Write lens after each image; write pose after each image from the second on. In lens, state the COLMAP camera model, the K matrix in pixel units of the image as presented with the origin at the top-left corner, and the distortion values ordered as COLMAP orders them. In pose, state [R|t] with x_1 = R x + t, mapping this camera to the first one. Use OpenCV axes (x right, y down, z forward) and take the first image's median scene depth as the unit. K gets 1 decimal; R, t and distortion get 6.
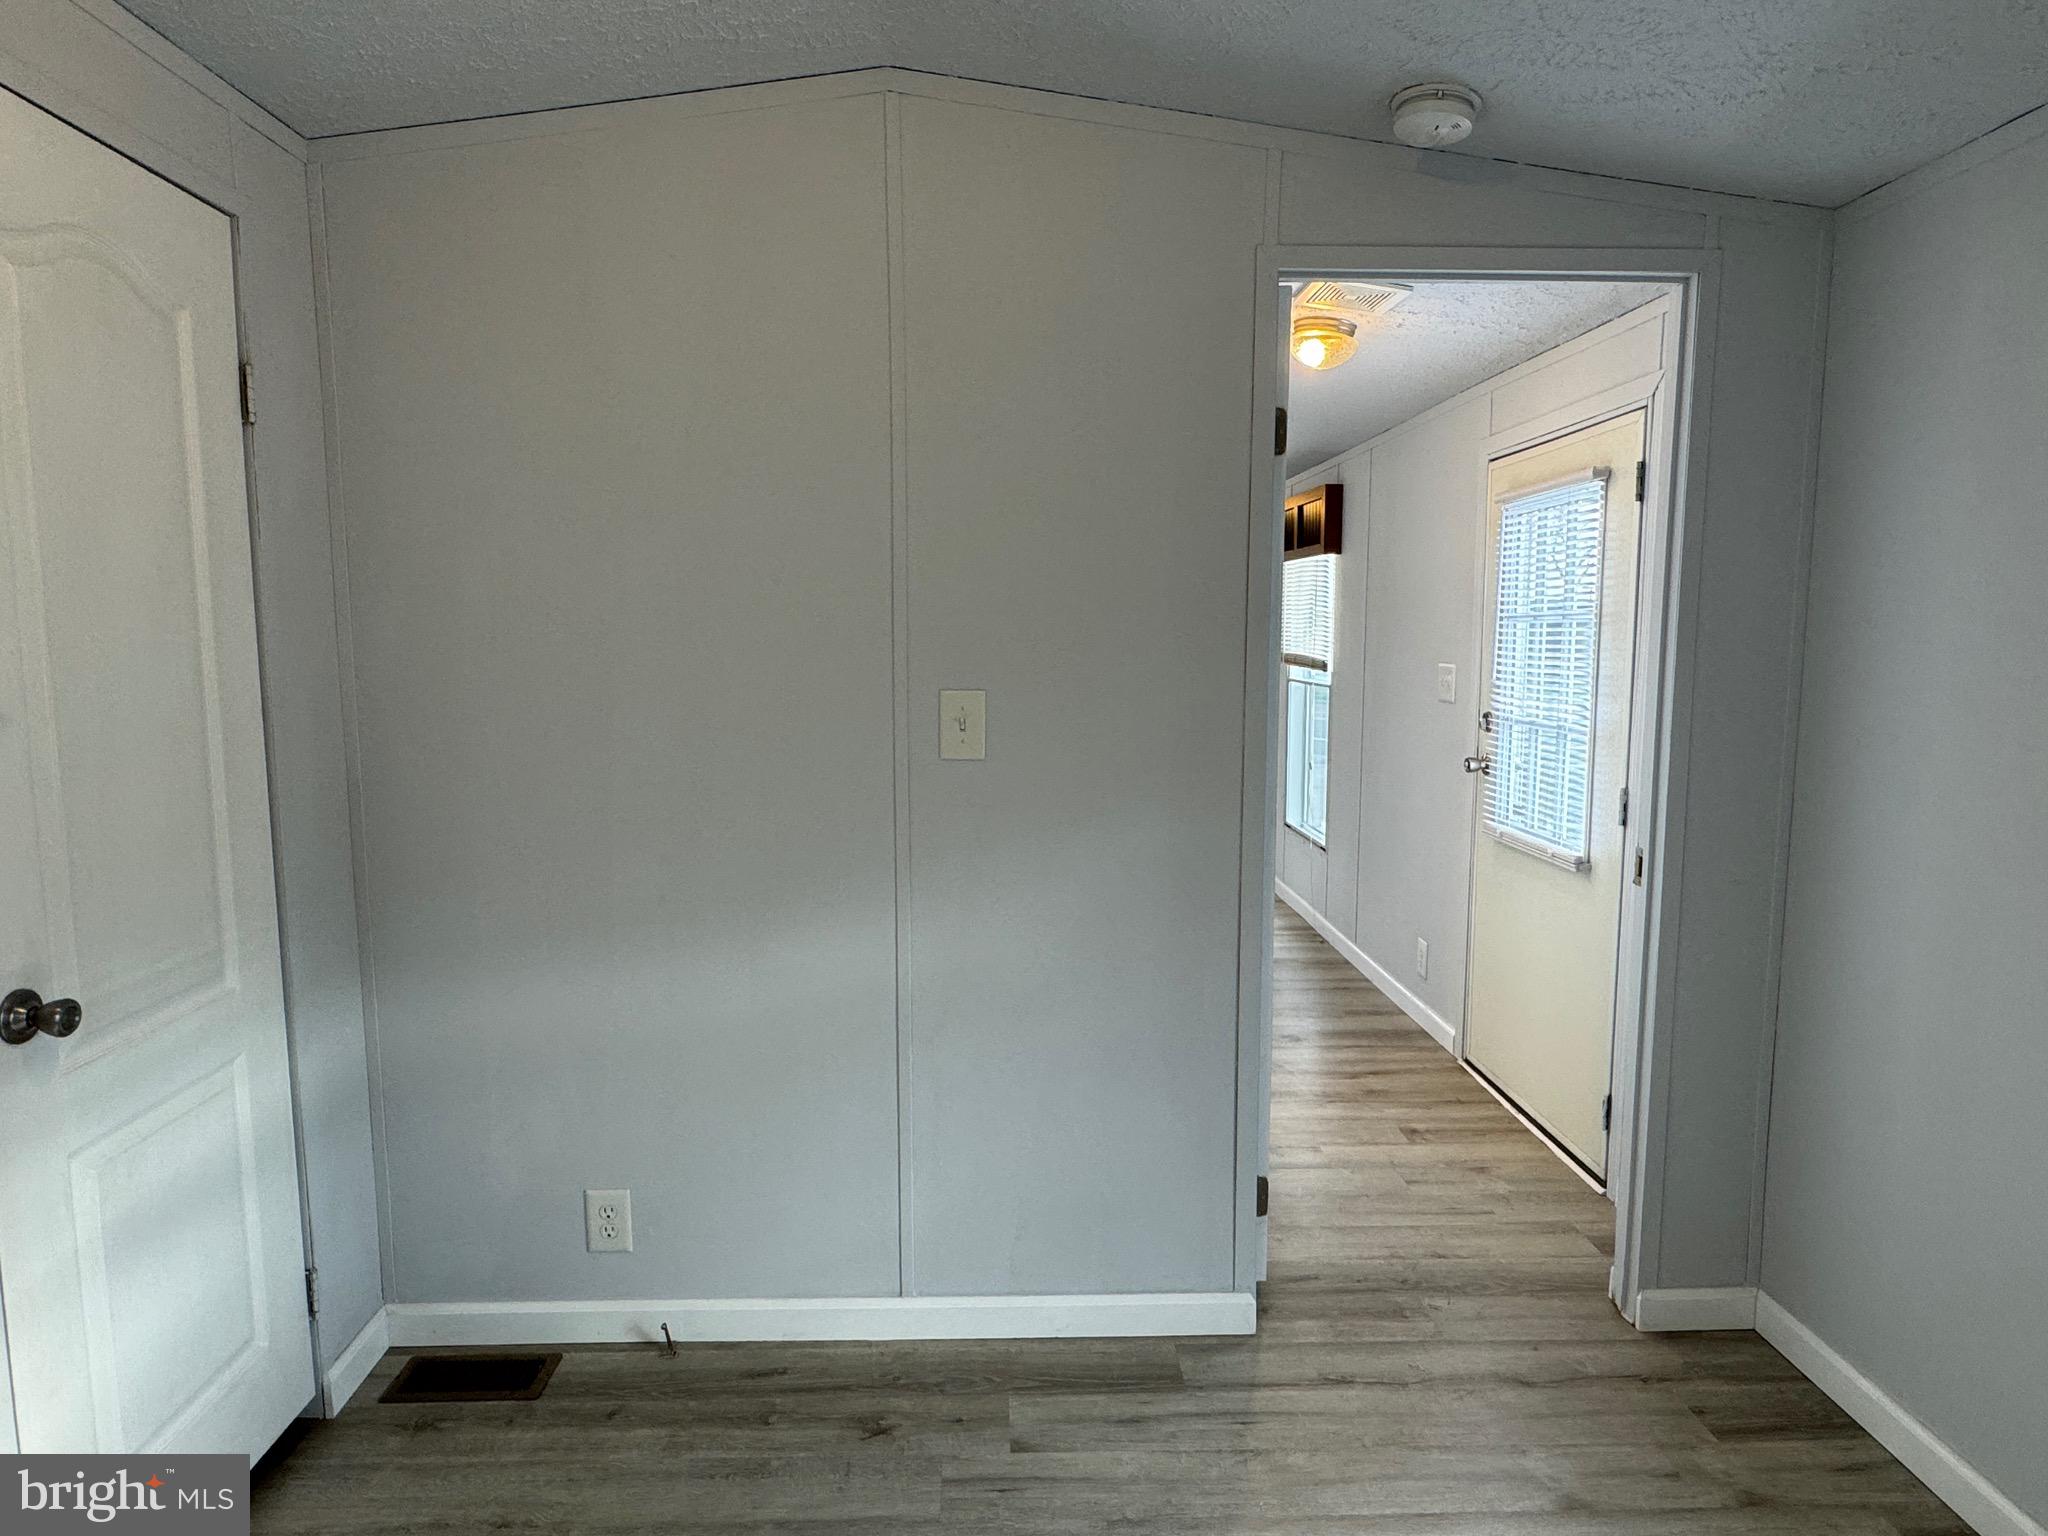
lens RADIAL K [[1173.9, 0, 1021.5], [0, 1173.9, 767.2], [0, 0, 1]] dist [-0.005138, 0.002196]
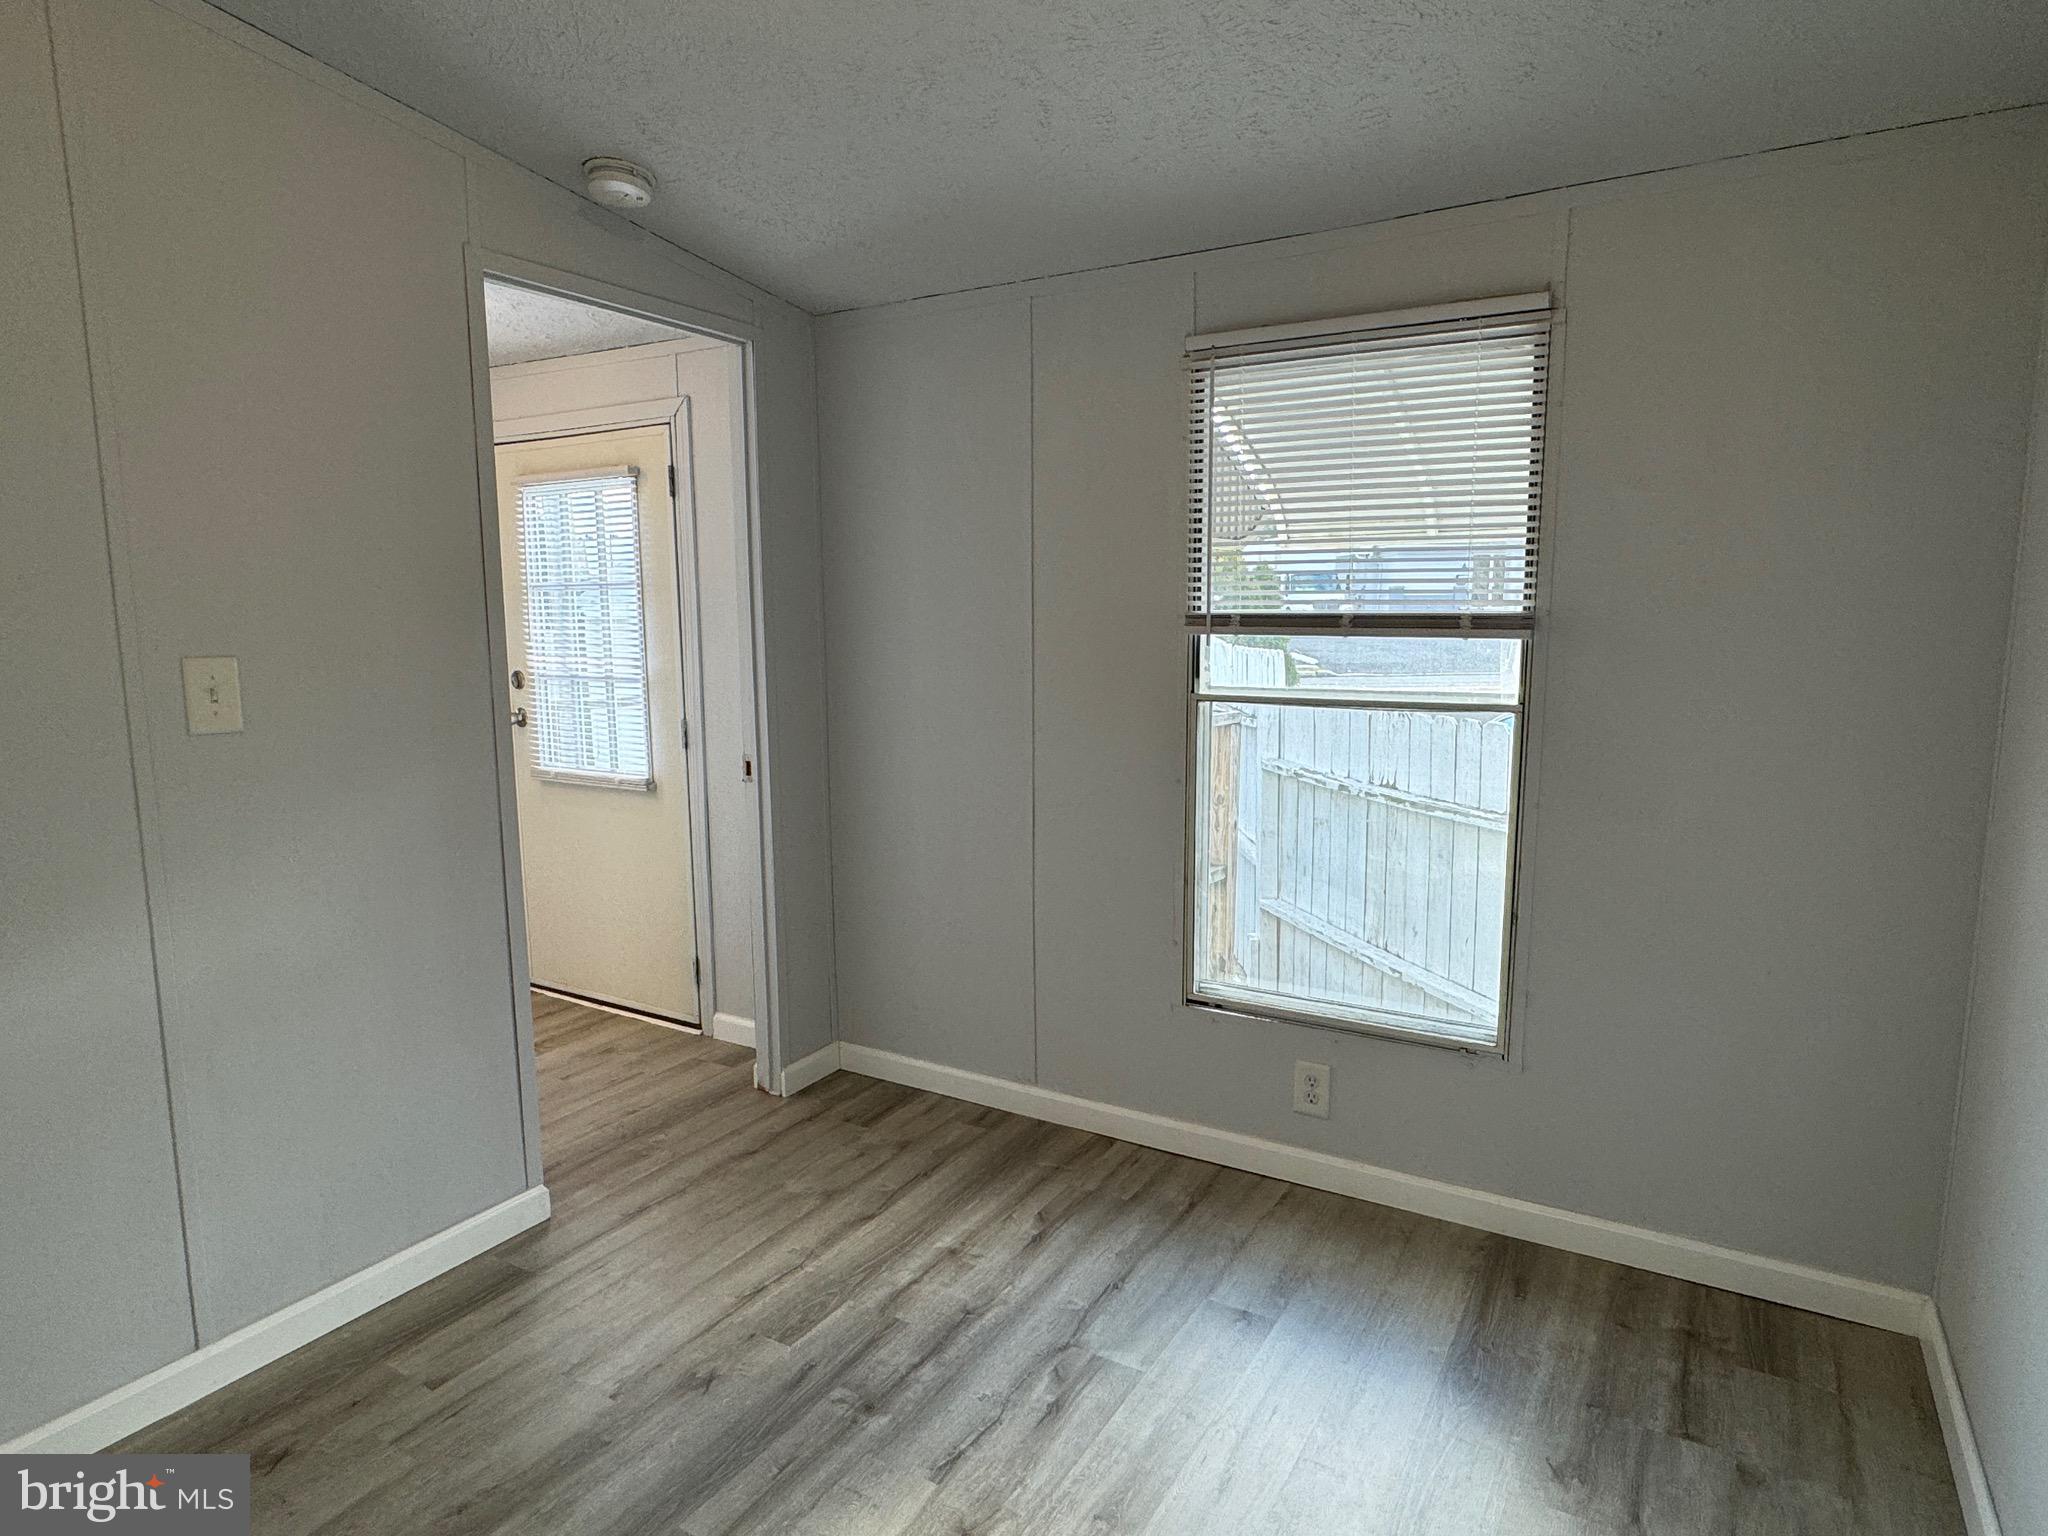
lens RADIAL K [[1173.9, 0, 1027.5], [0, 1173.9, 766.6], [0, 0, 1]] dist [-0.005138, 0.002196]
pose [[0.531612, -0.115923, 0.839018, -0.459632], [0.097044, 0.992403, 0.075627, 0.010680], [-0.841410, 0.041217, 0.538822, -0.016478]]
